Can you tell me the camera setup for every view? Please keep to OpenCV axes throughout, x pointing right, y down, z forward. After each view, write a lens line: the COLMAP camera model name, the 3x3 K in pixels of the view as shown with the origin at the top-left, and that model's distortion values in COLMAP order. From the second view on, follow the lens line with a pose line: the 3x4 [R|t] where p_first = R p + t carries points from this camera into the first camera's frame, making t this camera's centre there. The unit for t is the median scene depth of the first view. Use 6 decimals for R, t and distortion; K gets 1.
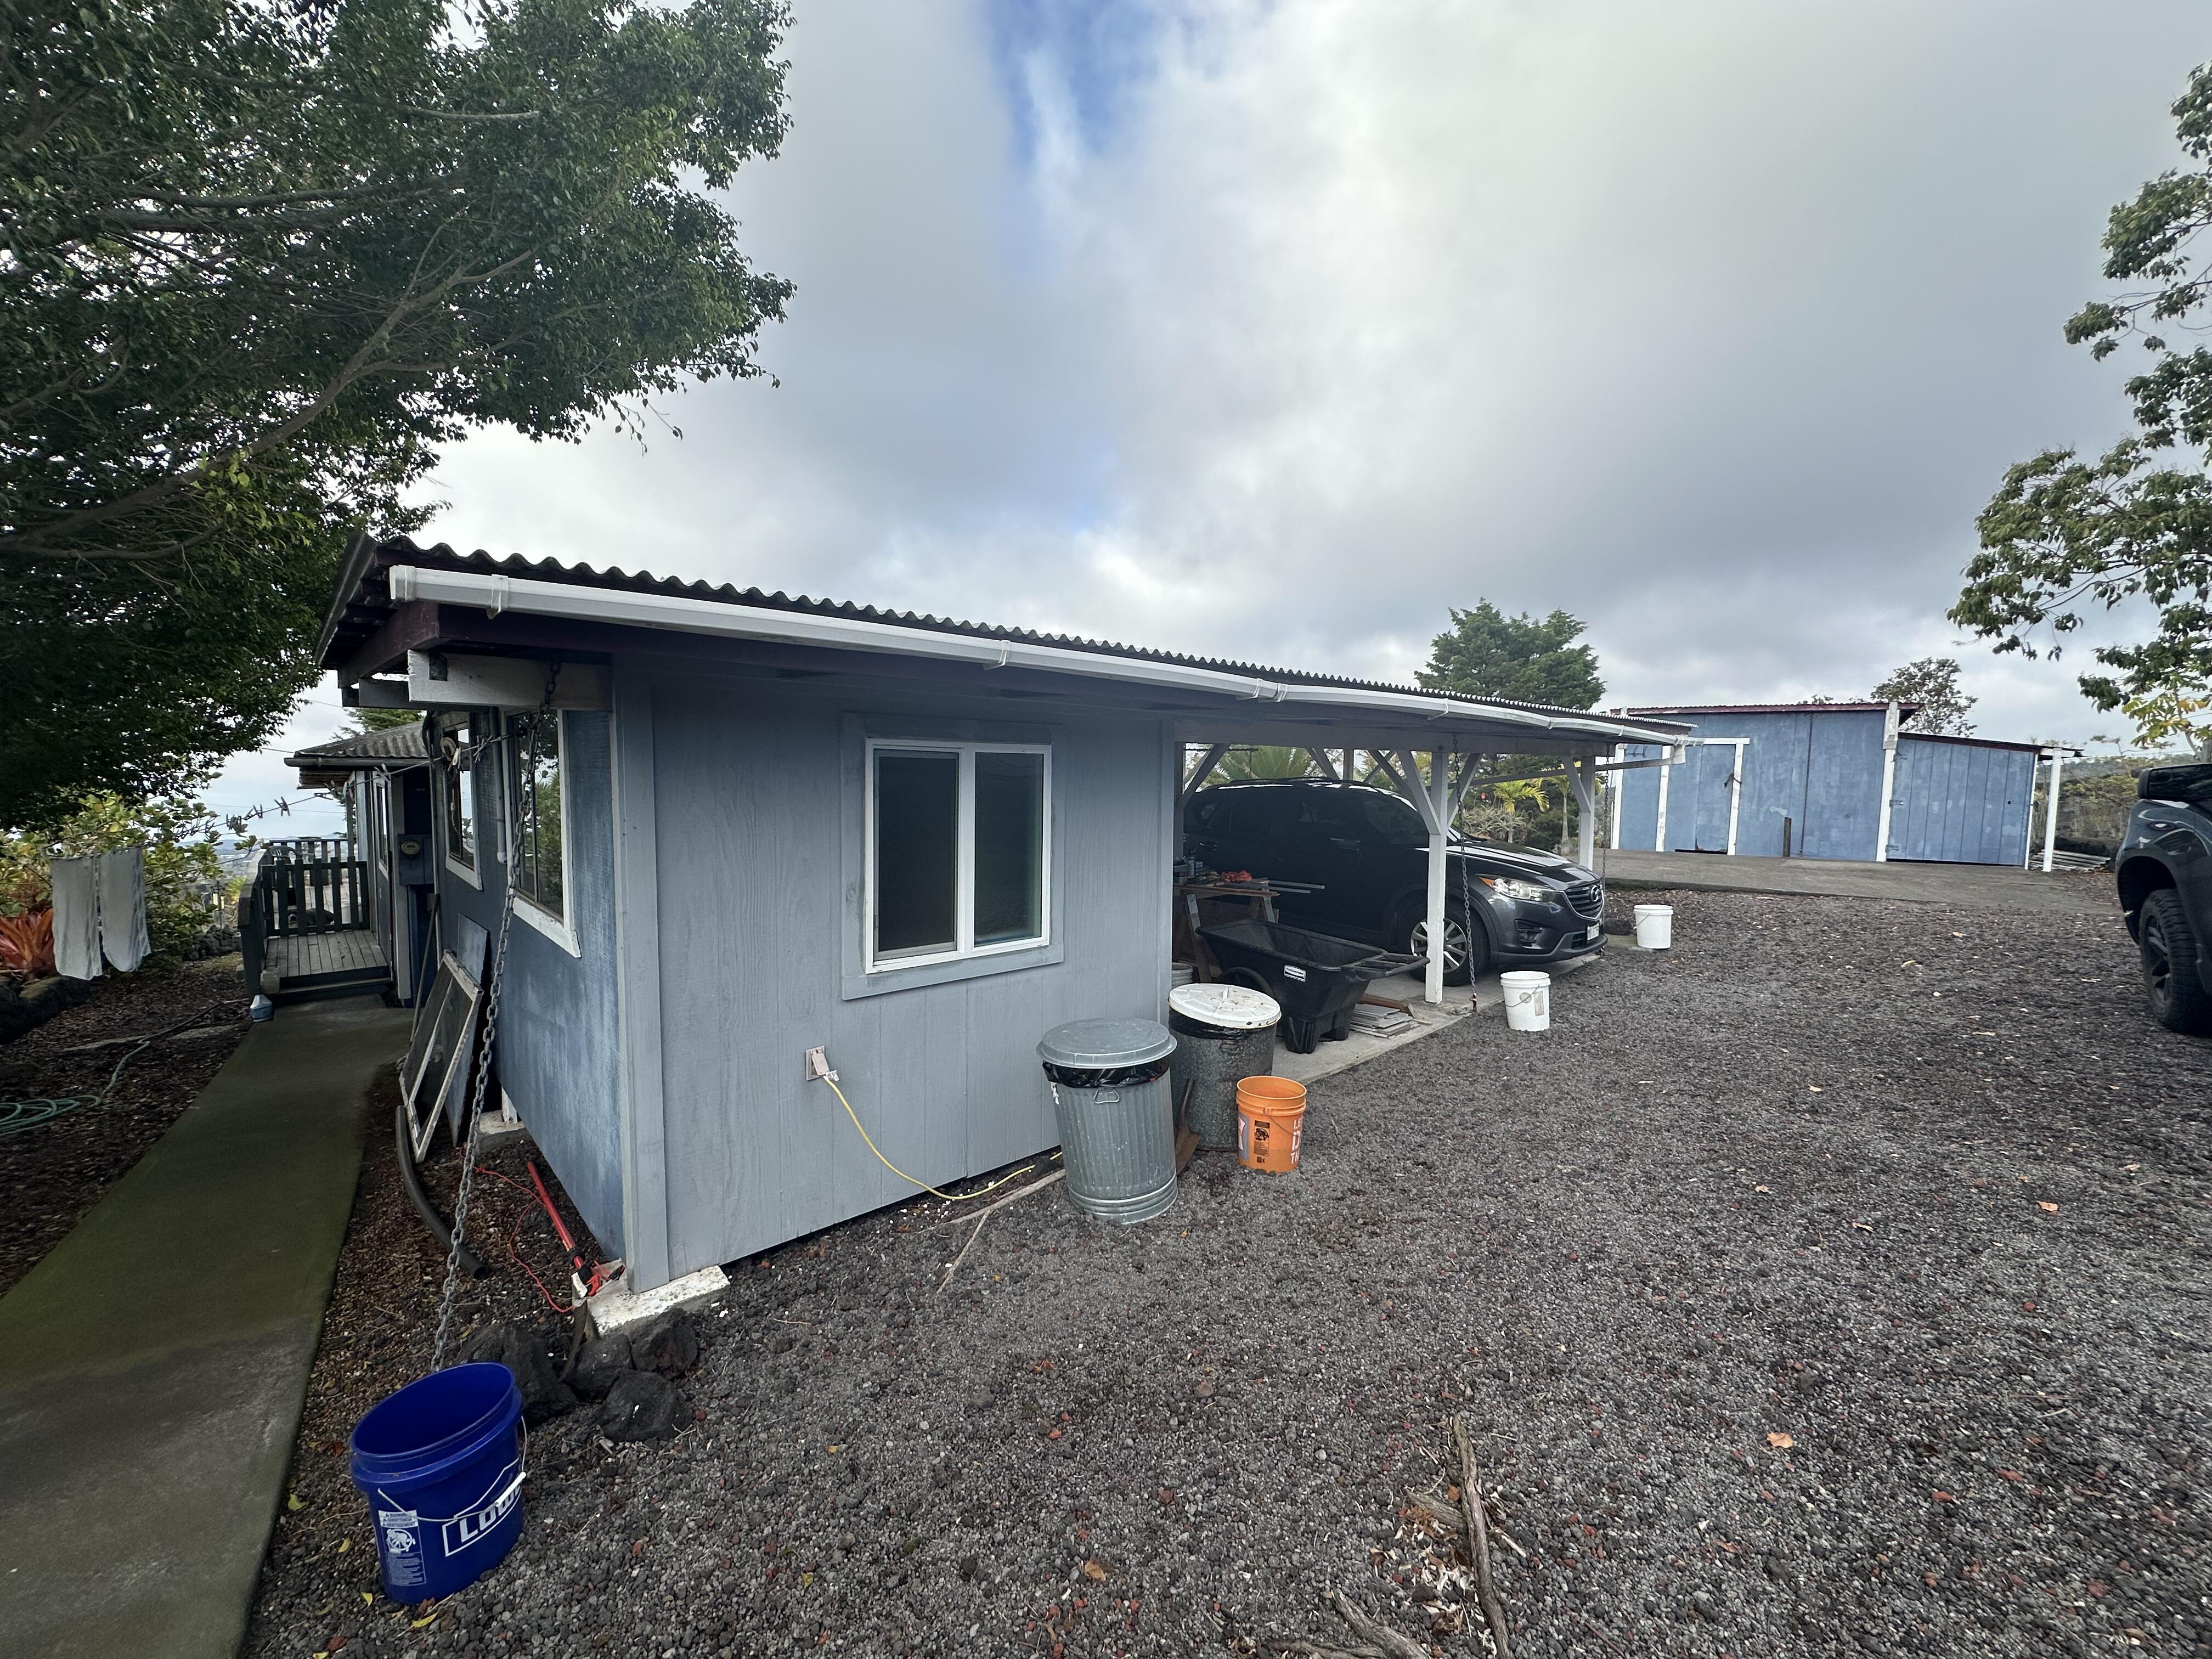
lens RADIAL K [[885.0, 0, 1103.8], [0, 885.0, 824.6], [0, 0, 1]] dist [0.000318, -0.000500]
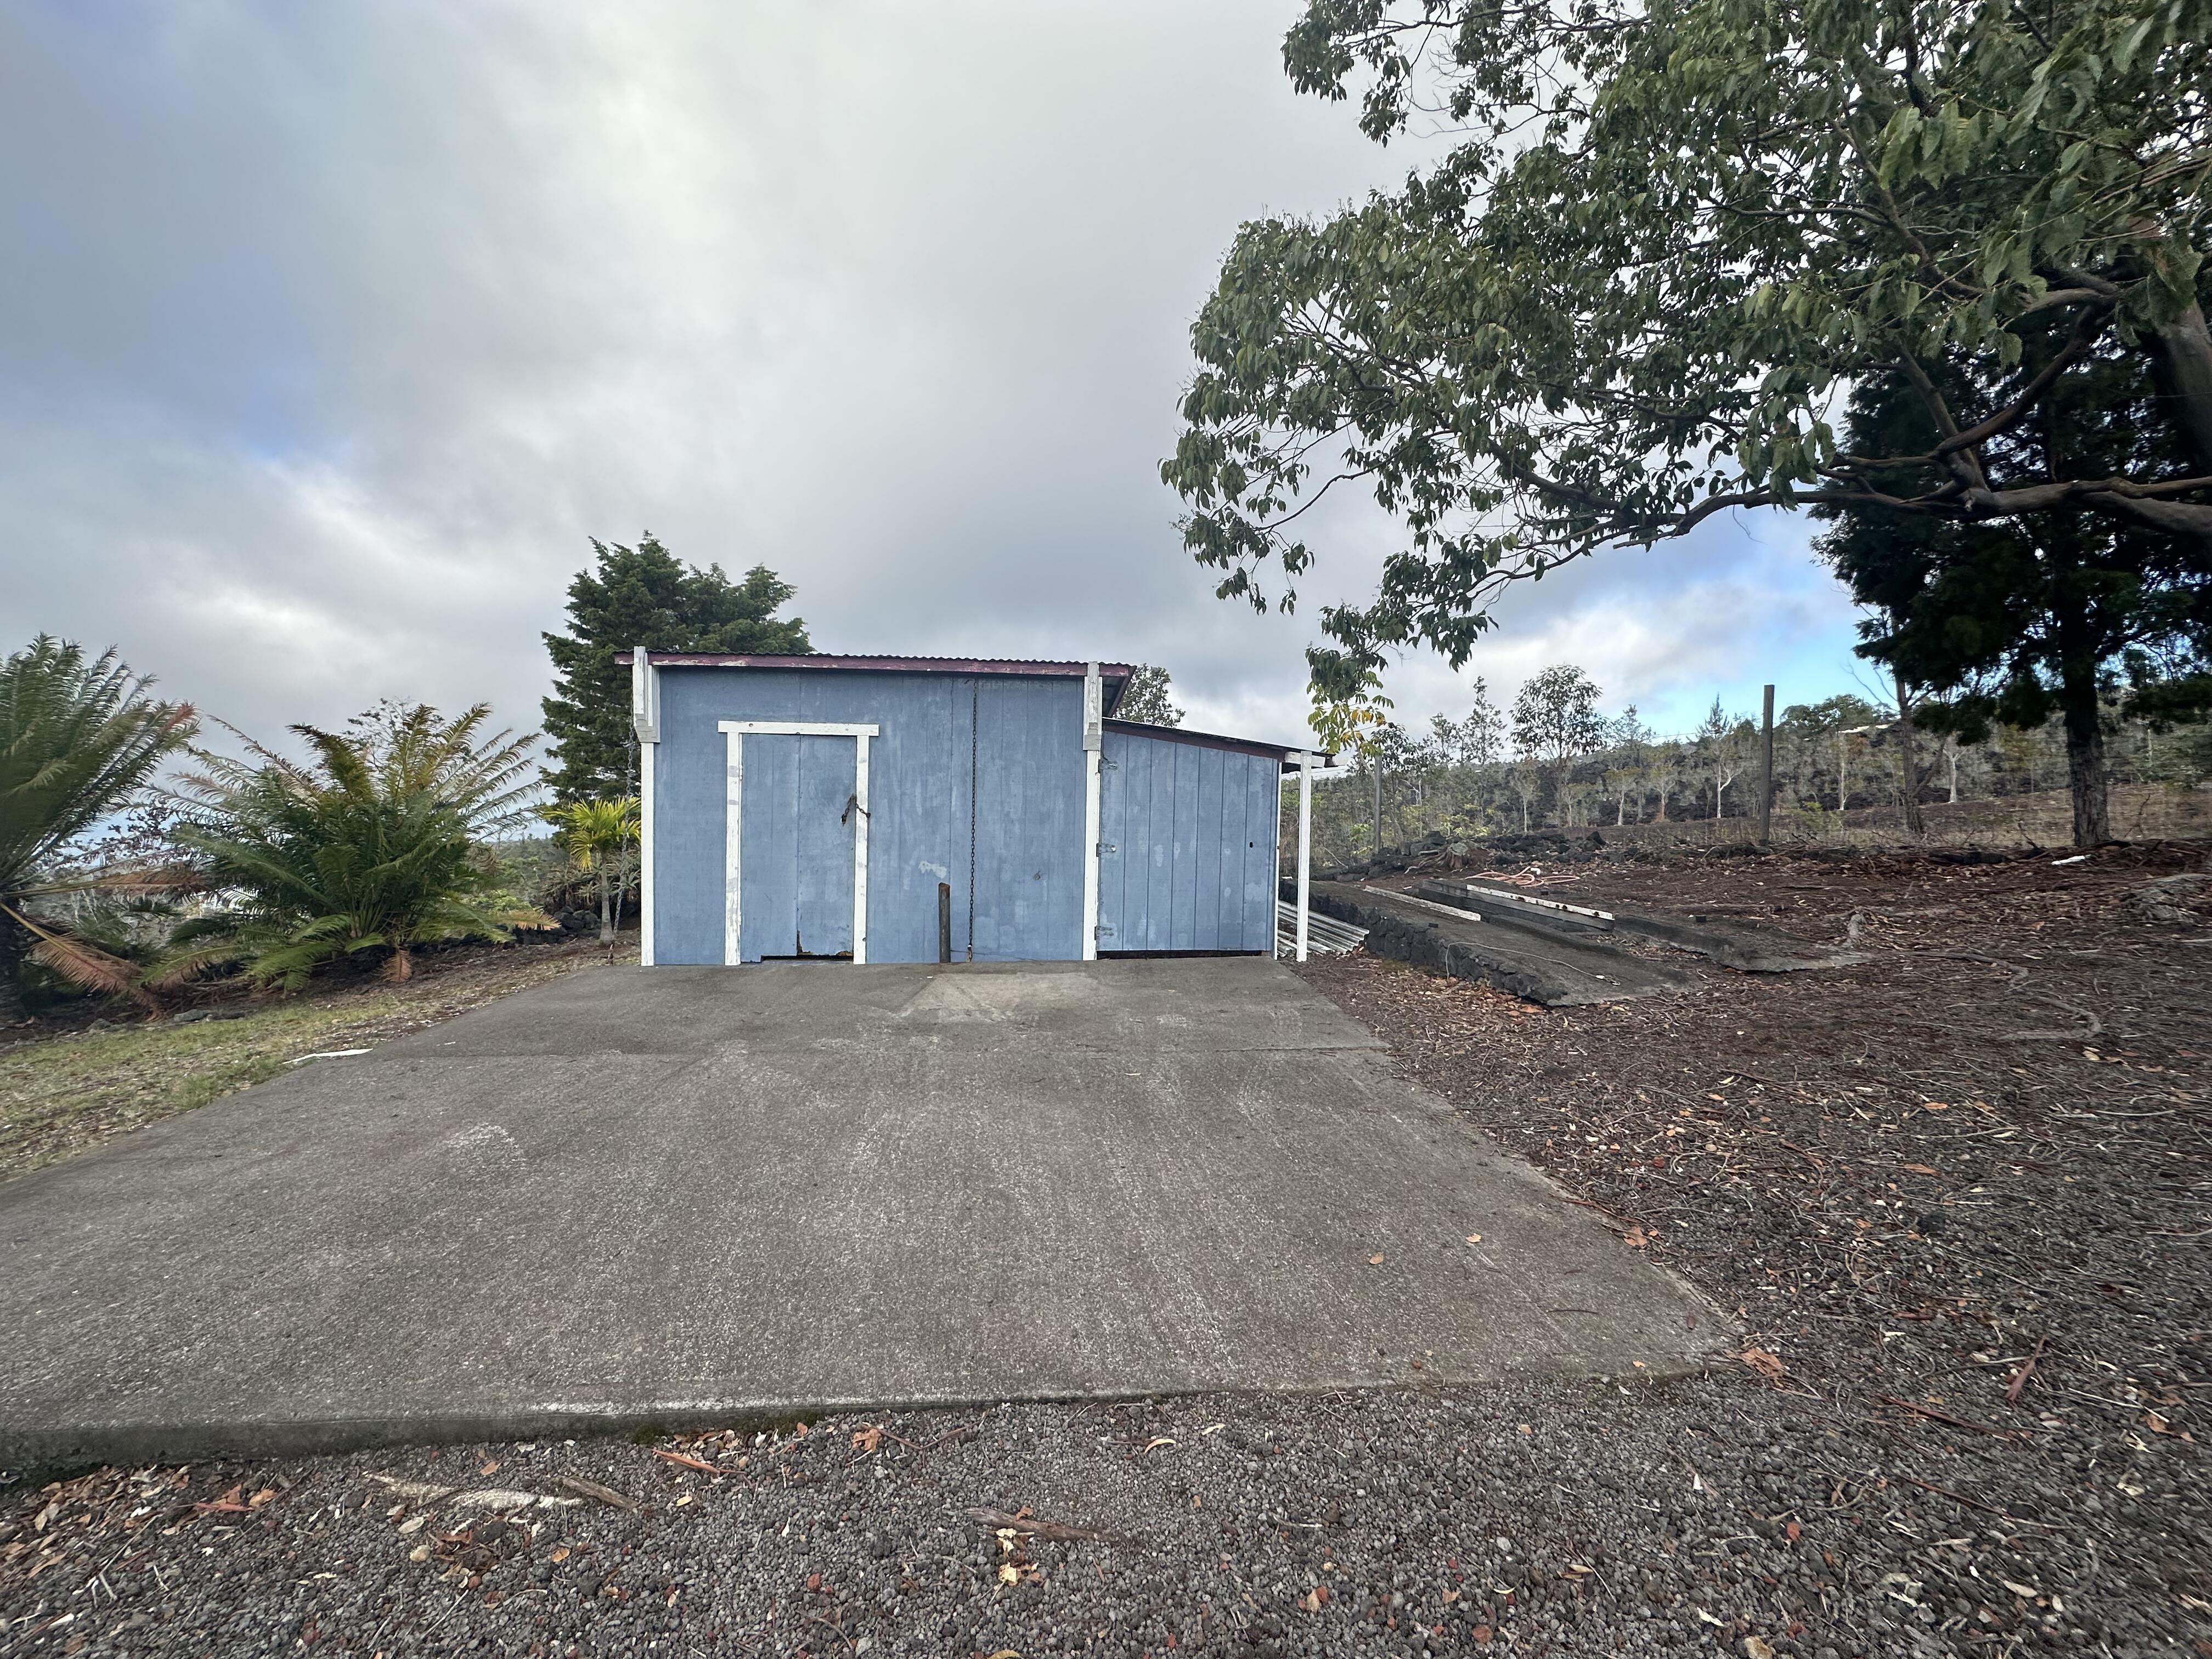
lens RADIAL K [[885.0, 0, 1103.8], [0, 885.0, 824.6], [0, 0, 1]] dist [0.000318, -0.000500]
pose [[0.767108, -0.026277, 0.640980, 0.533126], [0.040885, 0.999132, -0.007971, -0.034468], [-0.640214, 0.032321, 0.767516, 0.568825]]
